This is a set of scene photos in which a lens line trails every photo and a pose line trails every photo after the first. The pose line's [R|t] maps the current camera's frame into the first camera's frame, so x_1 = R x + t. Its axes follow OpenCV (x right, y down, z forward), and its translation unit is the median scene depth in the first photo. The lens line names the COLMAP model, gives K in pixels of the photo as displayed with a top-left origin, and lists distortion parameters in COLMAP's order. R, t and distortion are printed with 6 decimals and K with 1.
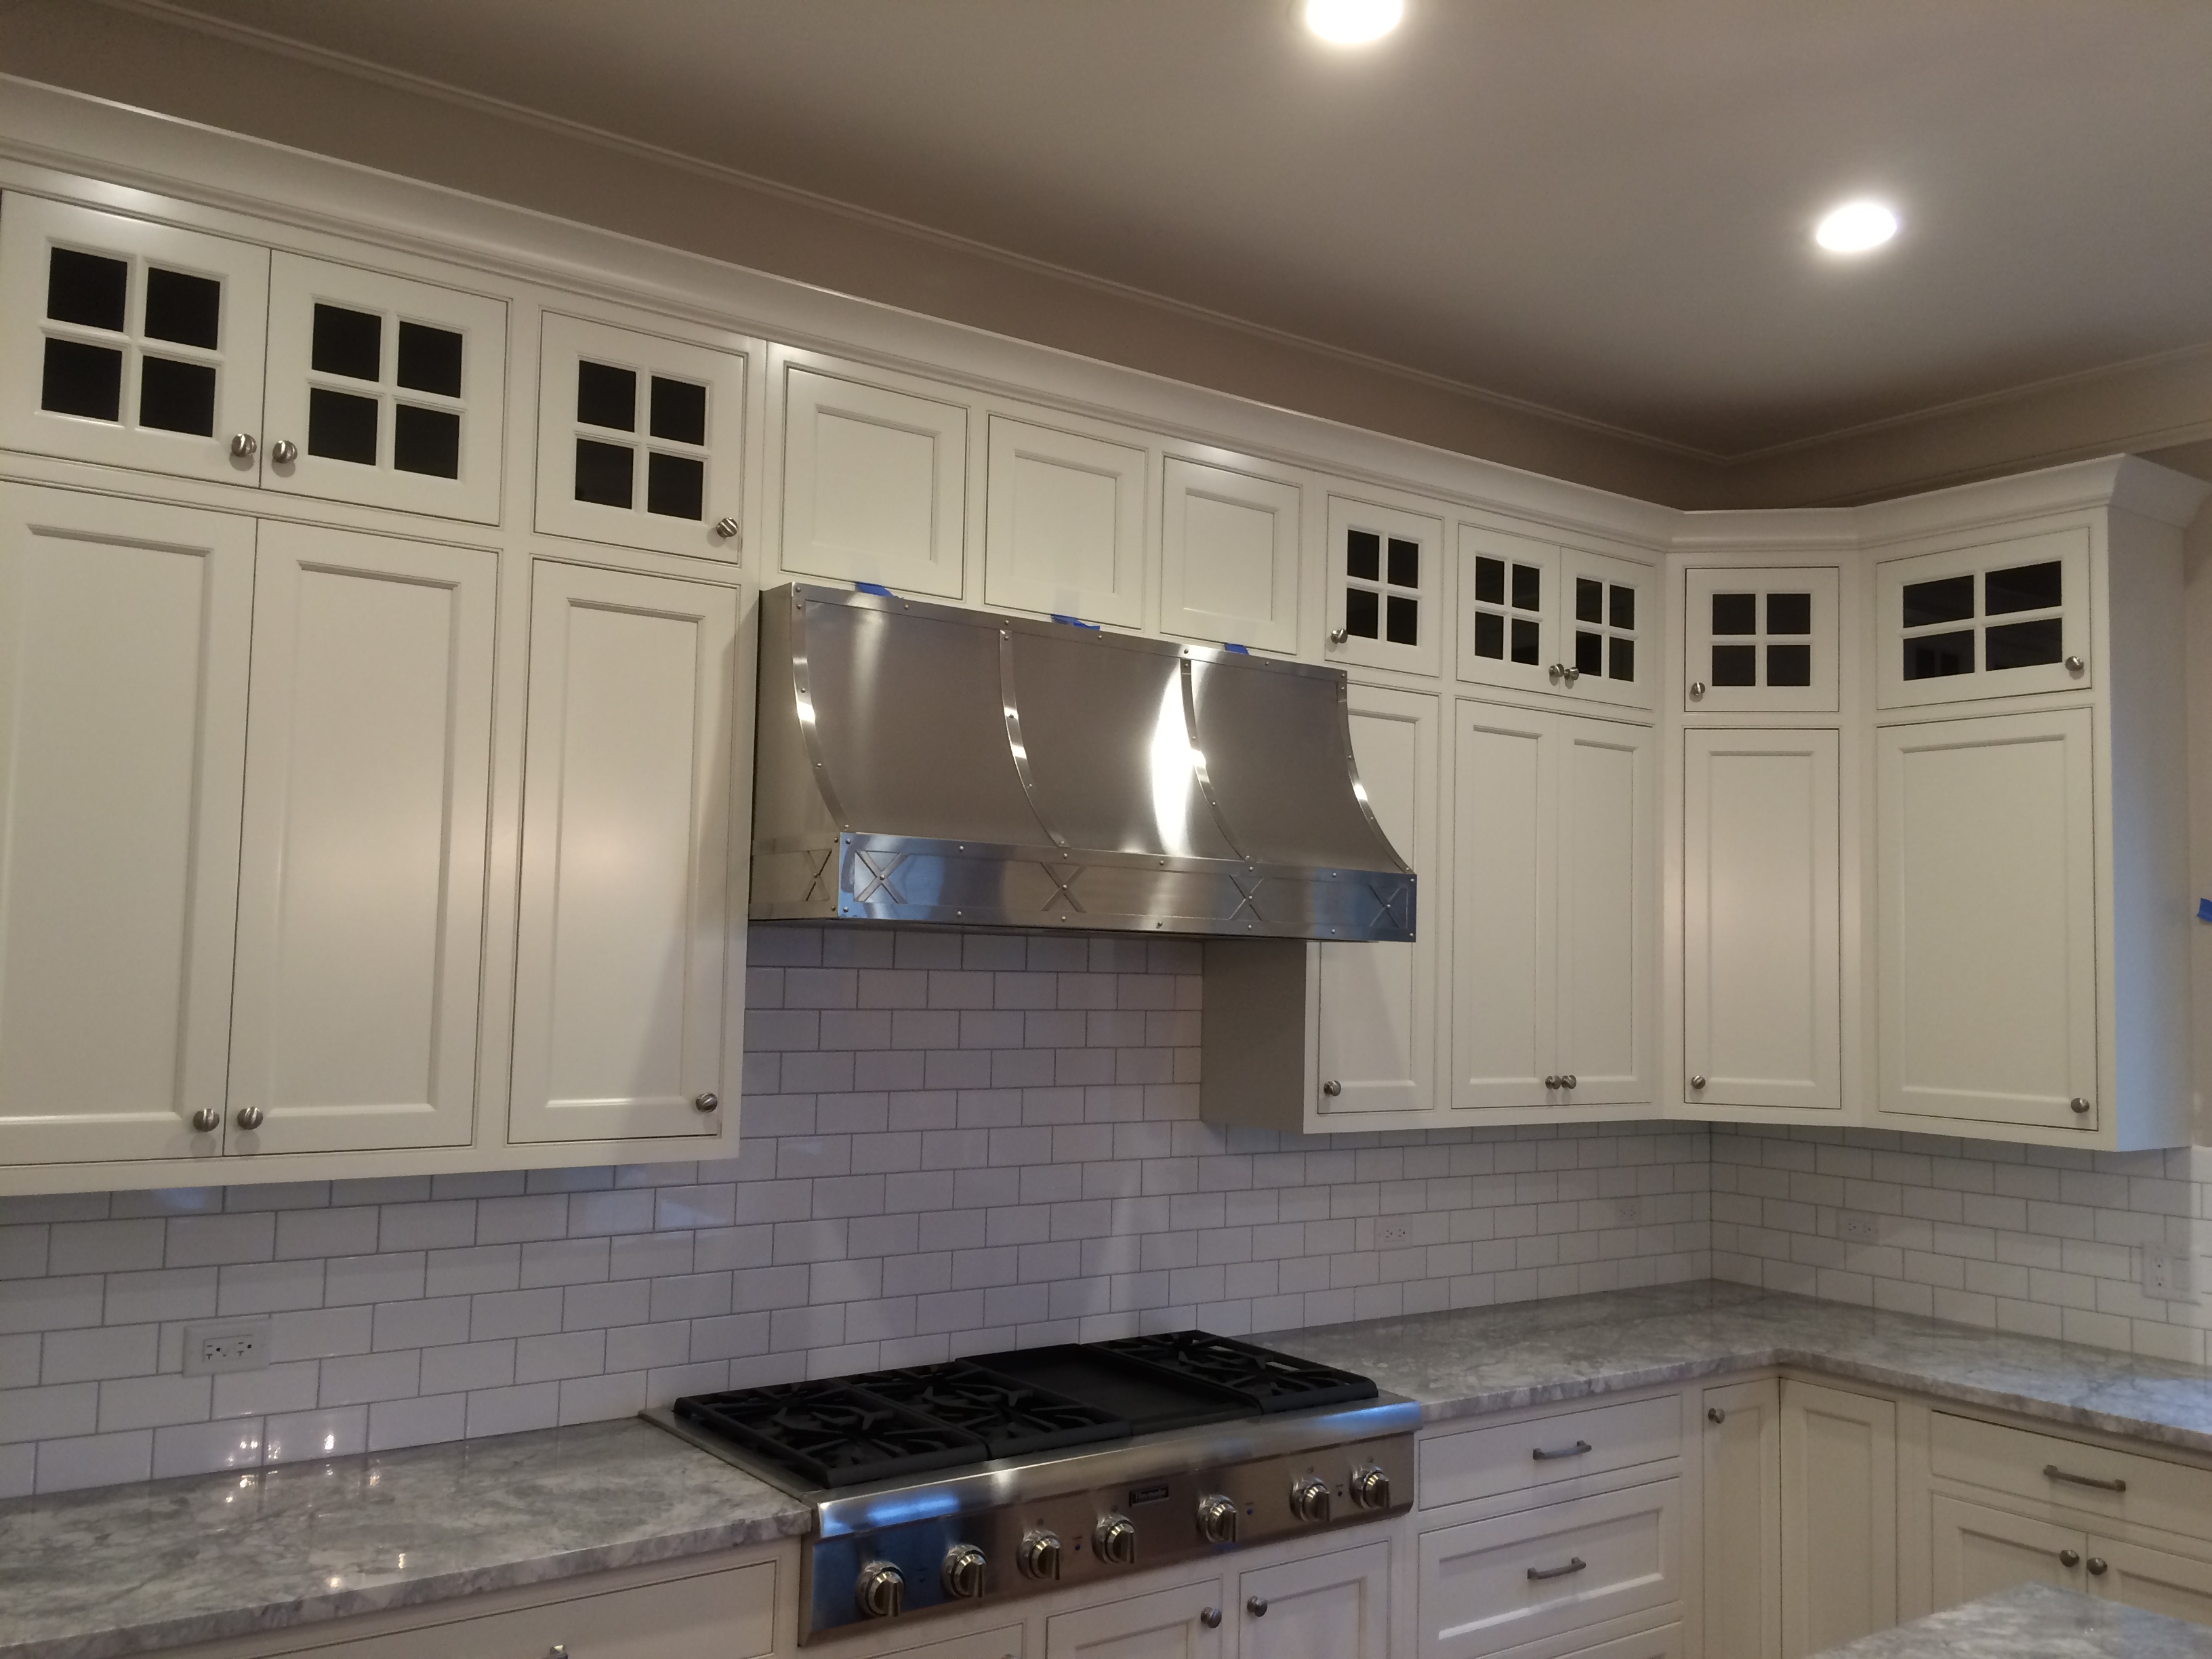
lens RADIAL K [[1820.1, 0, 1090.9], [0, 1820.1, 829.3], [0, 0, 1]] dist [0.060125, -0.110386]
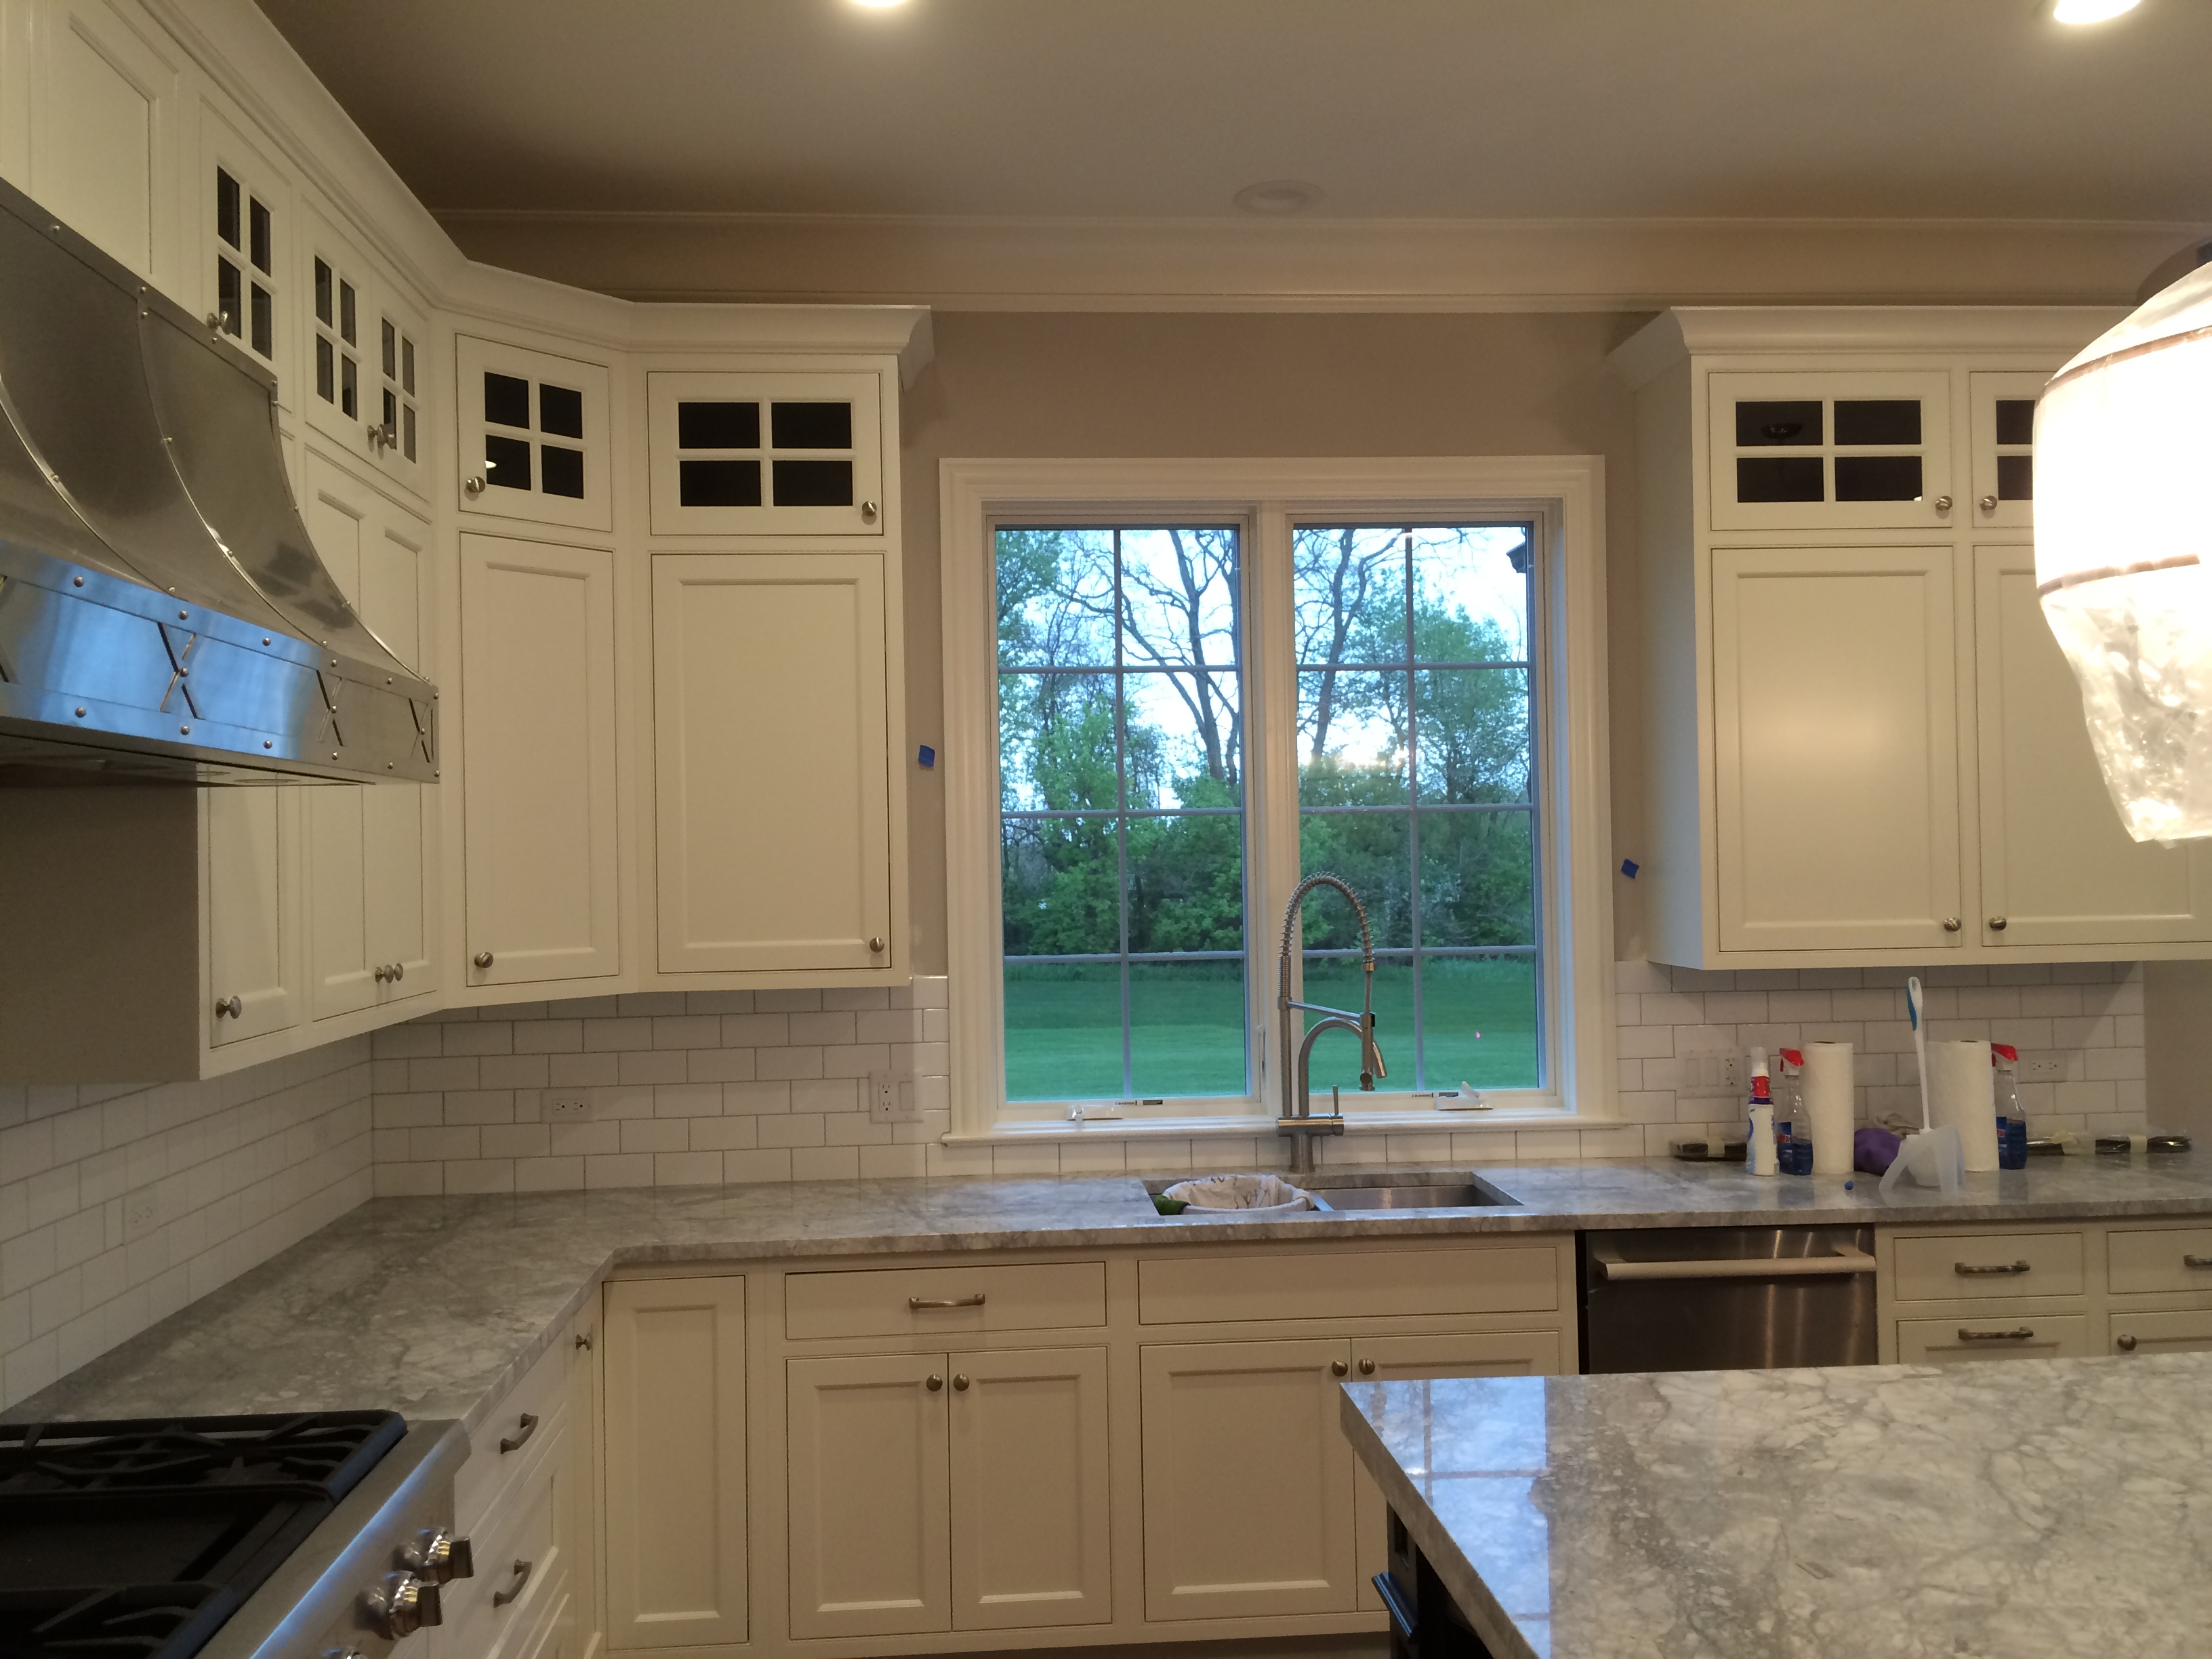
lens RADIAL K [[1820.1, 0, 1090.9], [0, 1820.1, 829.3], [0, 0, 1]] dist [0.060125, -0.110386]
pose [[0.518712, -0.024383, 0.854601, -0.249581], [-0.029395, 0.998494, 0.046330, 0.034003], [-0.854443, -0.049153, 0.517214, 0.357155]]
